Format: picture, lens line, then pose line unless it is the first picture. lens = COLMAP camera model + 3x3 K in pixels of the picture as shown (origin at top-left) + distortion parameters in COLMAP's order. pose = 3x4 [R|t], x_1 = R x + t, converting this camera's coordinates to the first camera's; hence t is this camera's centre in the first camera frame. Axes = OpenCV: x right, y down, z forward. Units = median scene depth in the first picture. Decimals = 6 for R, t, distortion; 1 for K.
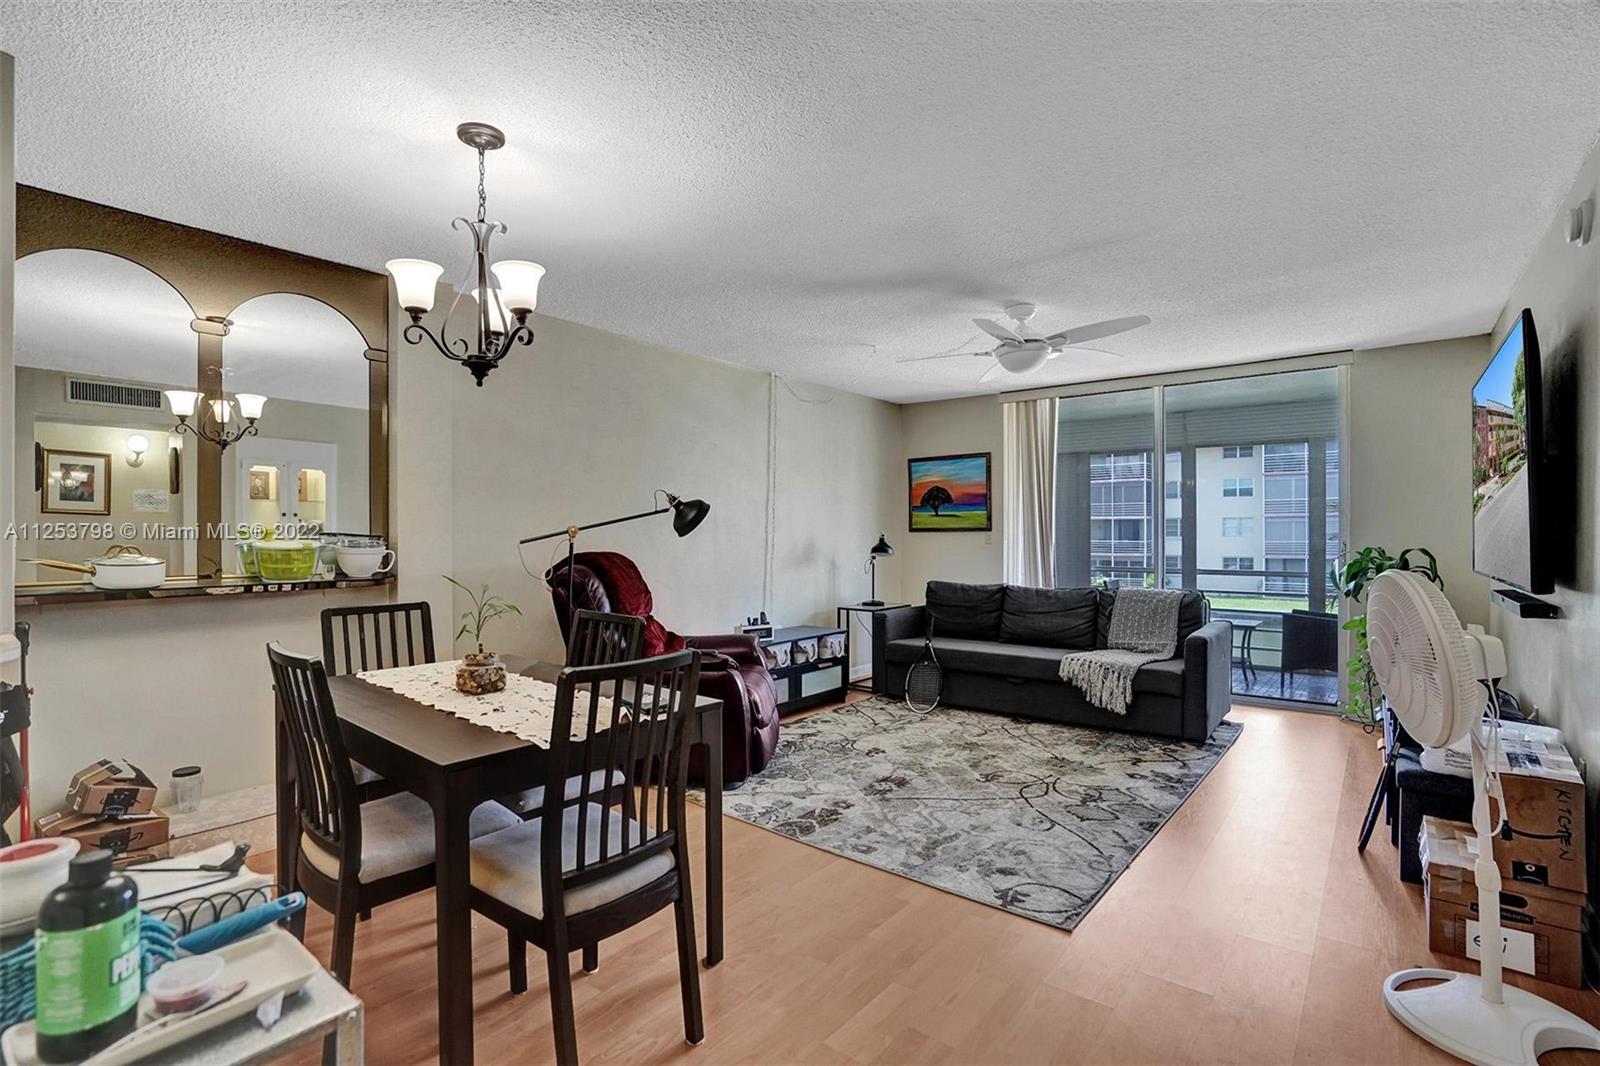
lens RADIAL K [[741.9, 0, 811.5], [0, 741.9, 538.5], [0, 0, 1]] dist [-0.063486, 0.028415]
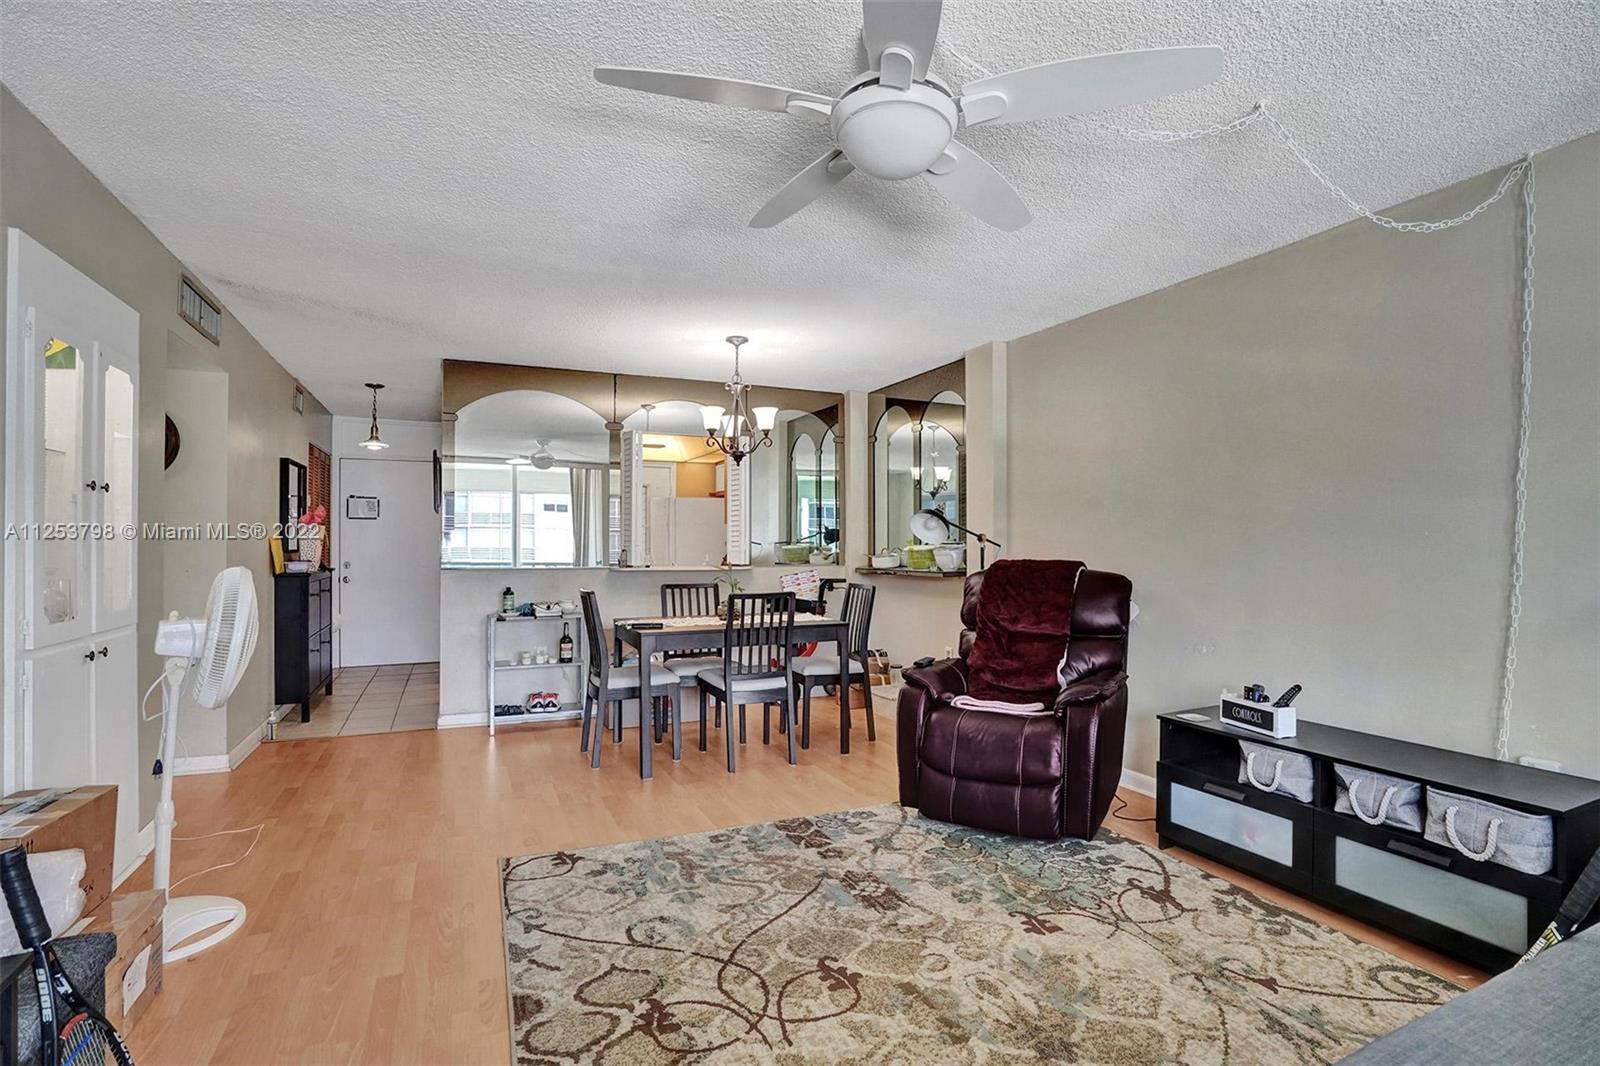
lens RADIAL K [[729.6, 0, 782.7], [0, 729.6, 538.0], [0, 0, 1]] dist [-0.059805, 0.021924]
pose [[-0.461495, -0.008656, -0.887101, 0.658627], [-0.003930, 0.999963, -0.007713, -0.001197], [0.887134, -0.000073, -0.461511, 1.073886]]
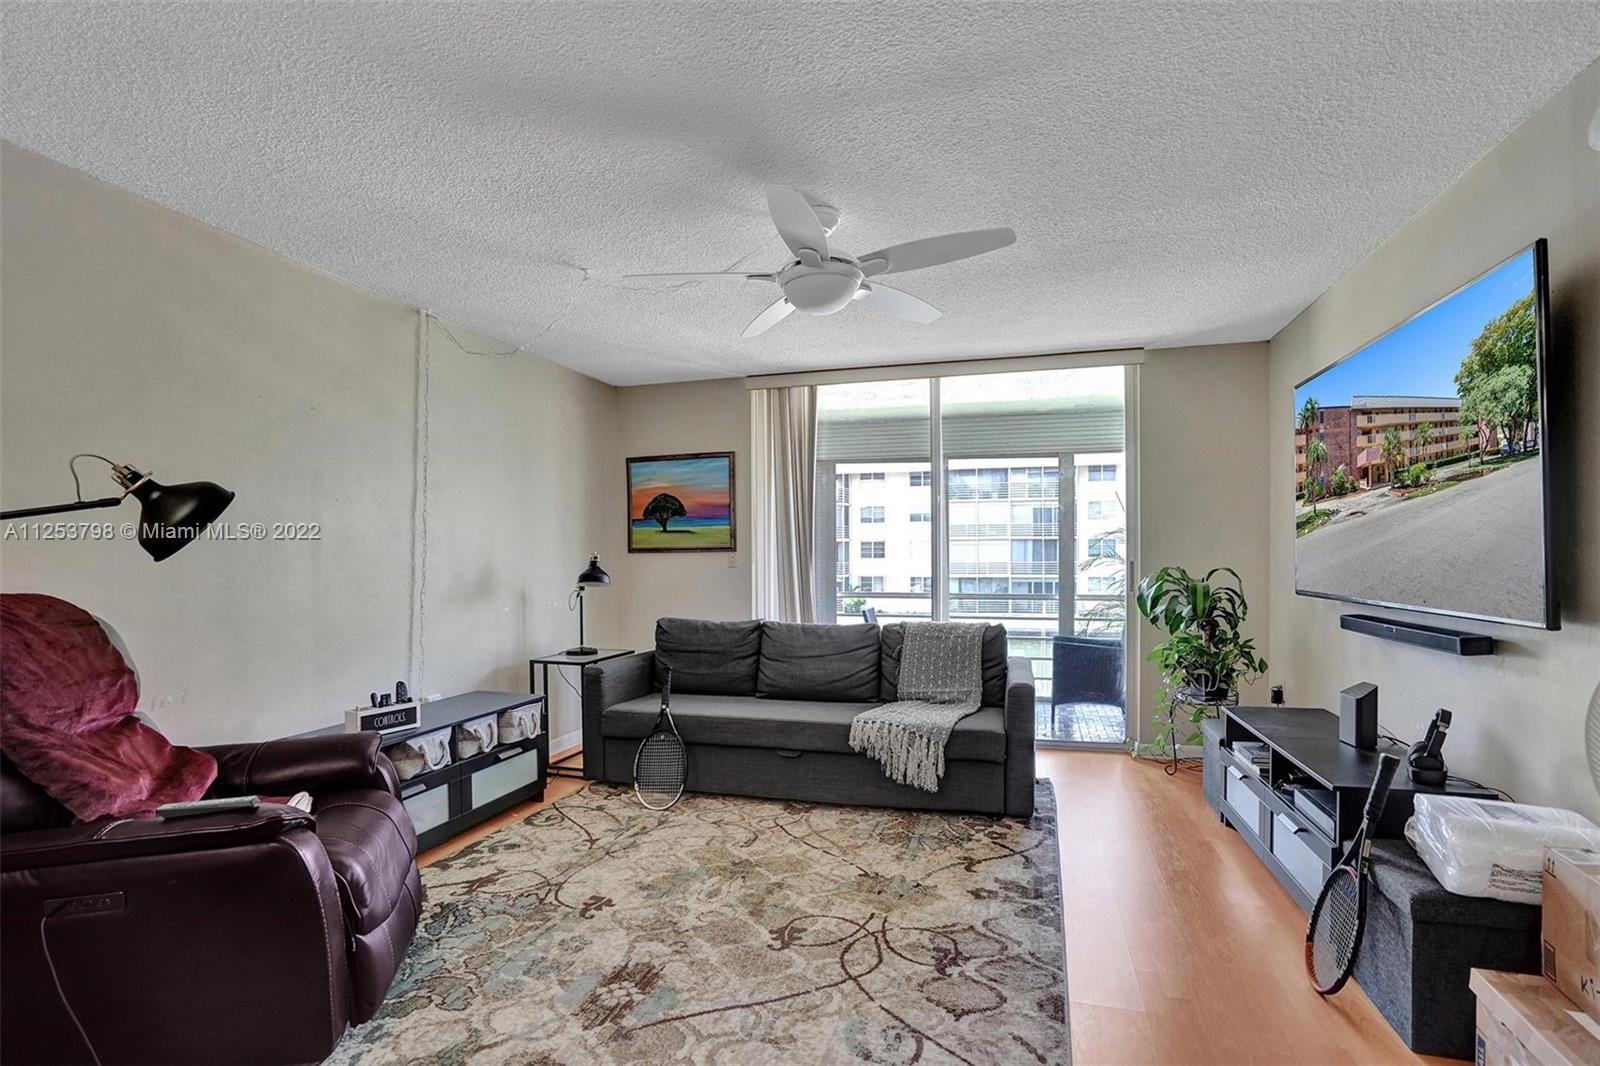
lens RADIAL K [[742.9, 0, 819.8], [0, 742.9, 561.5], [0, 0, 1]] dist [-0.063133, 0.028071]
pose [[0.919201, -0.007920, 0.393709, 0.020312], [0.007890, 0.999967, 0.001694, 0.000677], [-0.393709, 0.001549, 0.919234, 0.360526]]
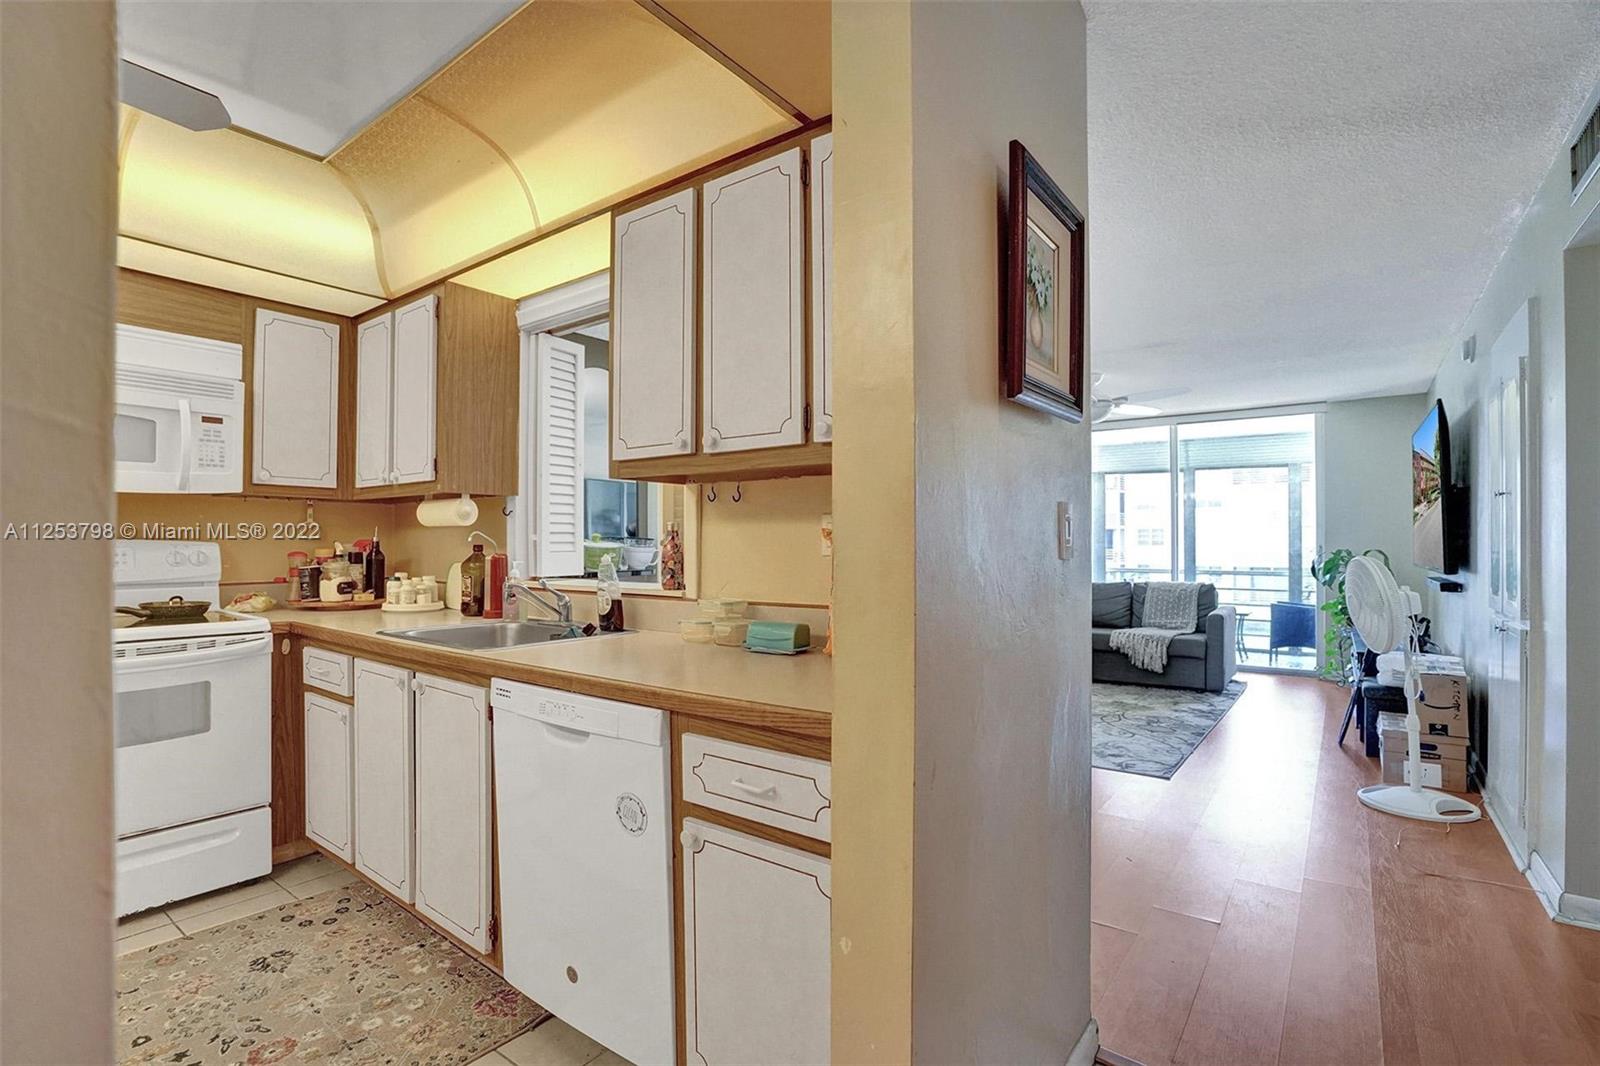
lens RADIAL K [[729.6, 0, 782.7], [0, 729.6, 538.0], [0, 0, 1]] dist [-0.059805, 0.021924]
pose [[1.000000, 0.000808, -0.000261, -0.282746], [-0.000811, 0.999942, -0.010731, 0.006513], [0.000253, 0.010732, 0.999942, -0.341840]]
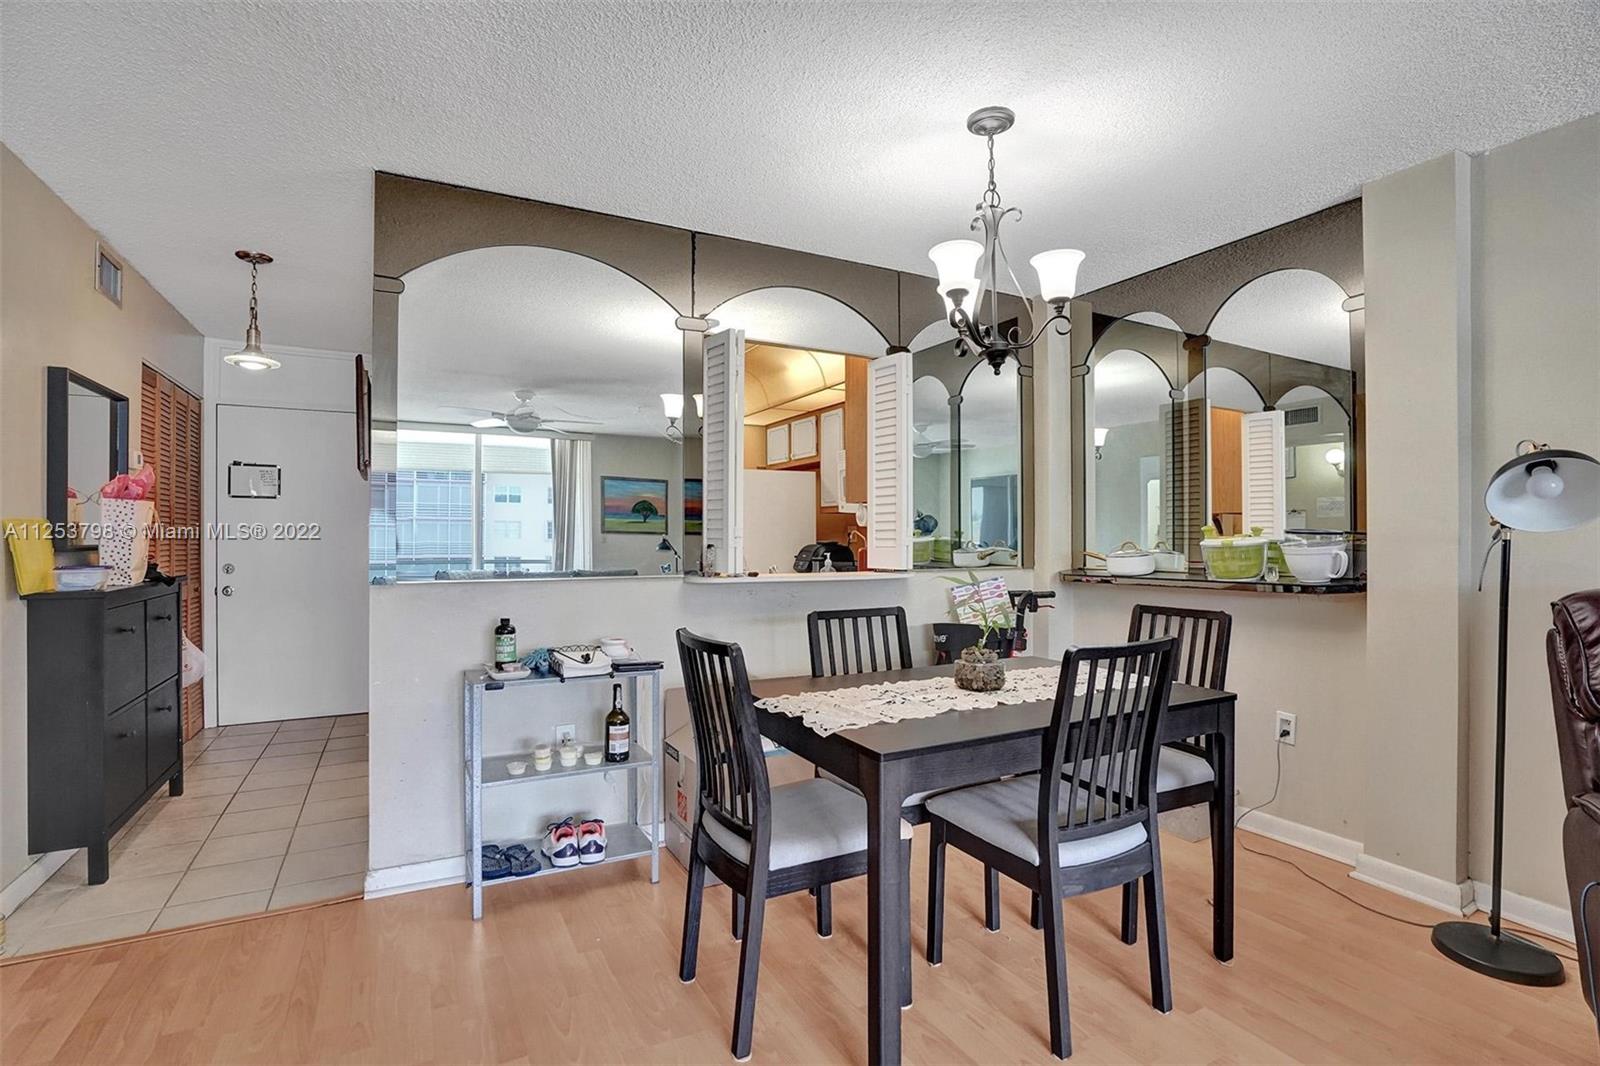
lens RADIAL K [[757.0, 0, 789.9], [0, 757.0, 538.3], [0, 0, 1]] dist [-0.067697, 0.029532]
pose [[-0.411799, -0.001746, -0.911273, 0.296657], [-0.003342, 0.999994, -0.000405, 0.004179], [0.911268, 0.002879, -0.411803, 0.615072]]
